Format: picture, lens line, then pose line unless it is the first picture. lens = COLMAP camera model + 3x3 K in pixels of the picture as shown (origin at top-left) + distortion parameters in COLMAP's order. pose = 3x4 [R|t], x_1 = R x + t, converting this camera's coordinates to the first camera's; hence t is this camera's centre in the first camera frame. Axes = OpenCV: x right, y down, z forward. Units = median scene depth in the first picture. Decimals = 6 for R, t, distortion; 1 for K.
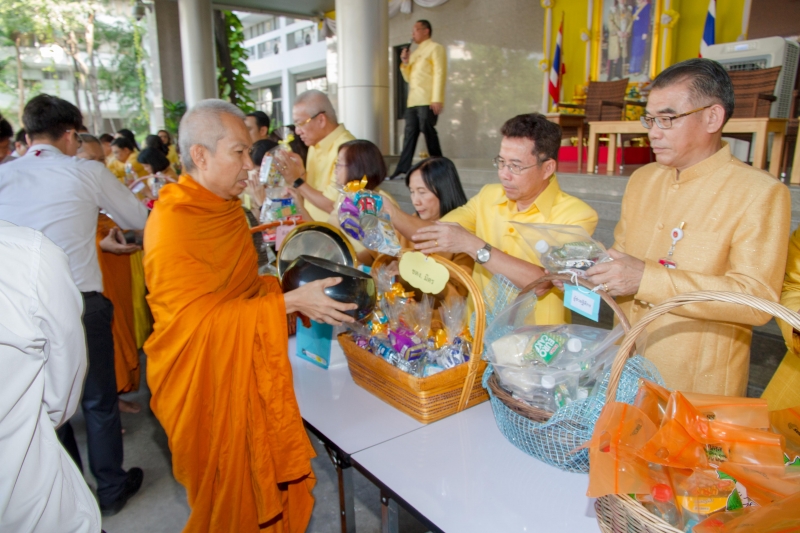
lens RADIAL K [[563.9, 0, 400.0], [0, 563.9, 266.5], [0, 0, 1]] dist [-0.110760, 0.085020]
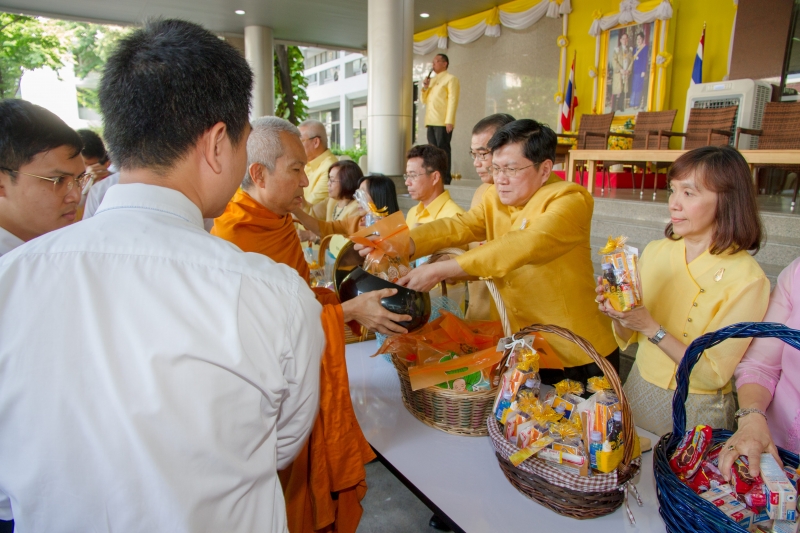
lens RADIAL K [[549.4, 0, 402.5], [0, 549.4, 271.9], [0, 0, 1]] dist [-0.119773, 0.074403]
pose [[0.994255, 0.040436, -0.099105, 0.040069], [-0.042702, 0.998870, -0.020852, 0.011071], [0.098150, 0.024964, 0.994858, -0.052902]]
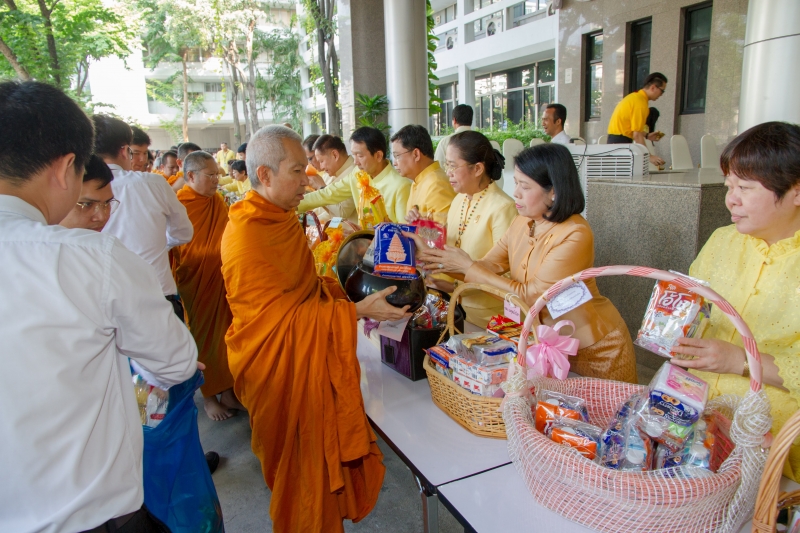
lens RADIAL K [[563.9, 0, 400.0], [0, 563.9, 266.5], [0, 0, 1]] dist [-0.110760, 0.085020]
pose [[0.973918, 0.023696, -0.225662, -0.138268], [-0.026217, 0.999623, -0.008181, -0.040829], [0.225383, 0.013884, 0.974171, 0.185085]]
